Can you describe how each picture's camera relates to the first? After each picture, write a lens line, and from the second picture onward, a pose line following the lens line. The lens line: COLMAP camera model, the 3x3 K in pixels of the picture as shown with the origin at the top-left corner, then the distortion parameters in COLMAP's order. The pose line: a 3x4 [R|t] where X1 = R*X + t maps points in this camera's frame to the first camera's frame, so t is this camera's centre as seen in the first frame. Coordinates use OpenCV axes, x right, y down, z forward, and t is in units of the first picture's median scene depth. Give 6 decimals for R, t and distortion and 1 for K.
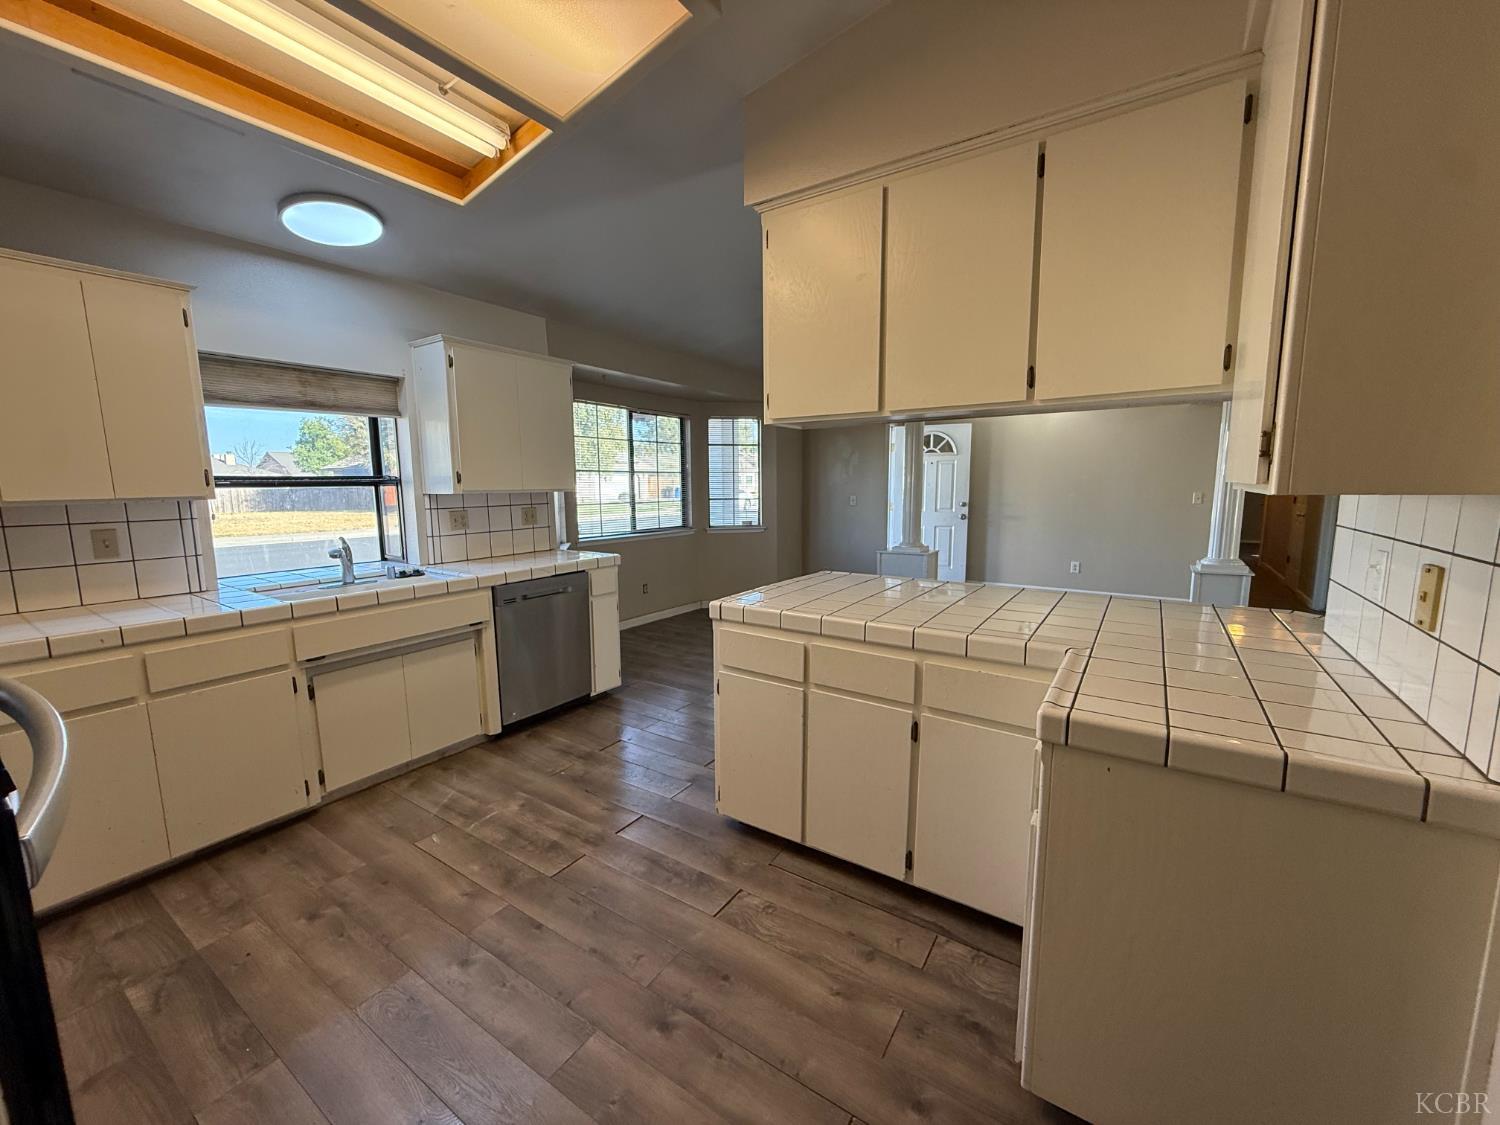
lens RADIAL K [[595.6, 0, 745.7], [0, 595.6, 563.4], [0, 0, 1]] dist [-0.002725, -0.000242]
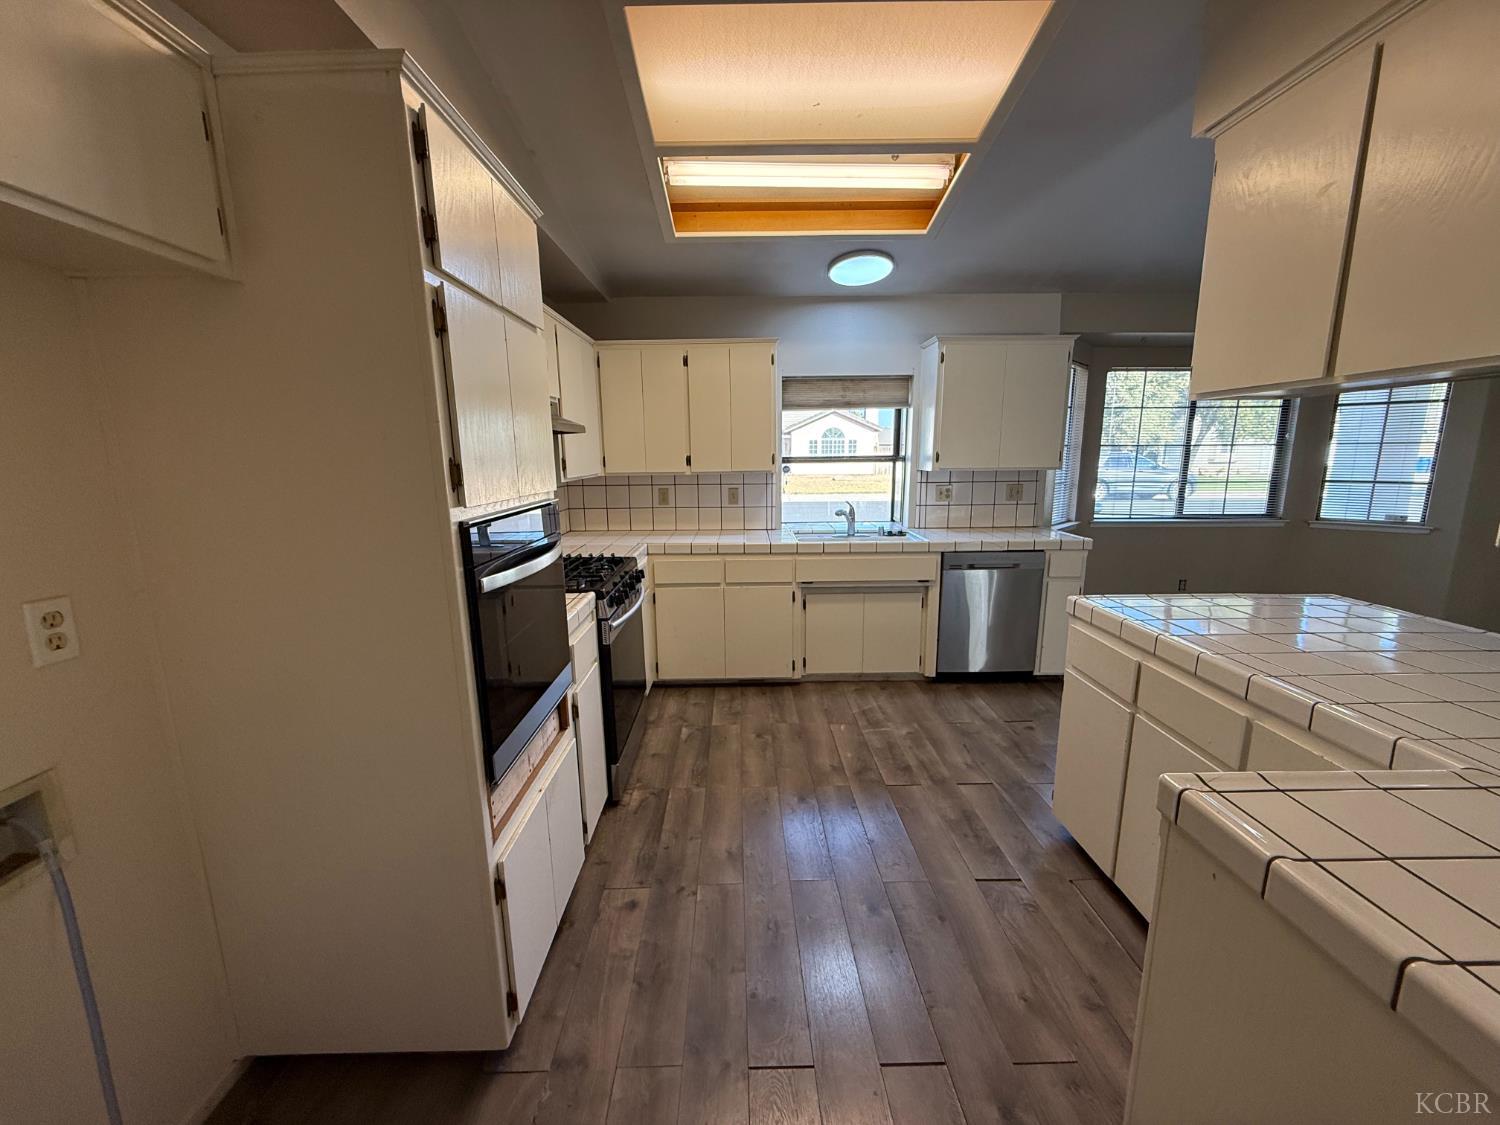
lens RADIAL K [[595.6, 0, 741.8], [0, 595.6, 562.1], [0, 0, 1]] dist [-0.002725, -0.000242]
pose [[0.559716, 0.151040, -0.814804, 0.375809], [-0.107511, 0.988175, 0.109325, -0.032939], [0.821681, 0.026410, 0.569336, 0.021177]]
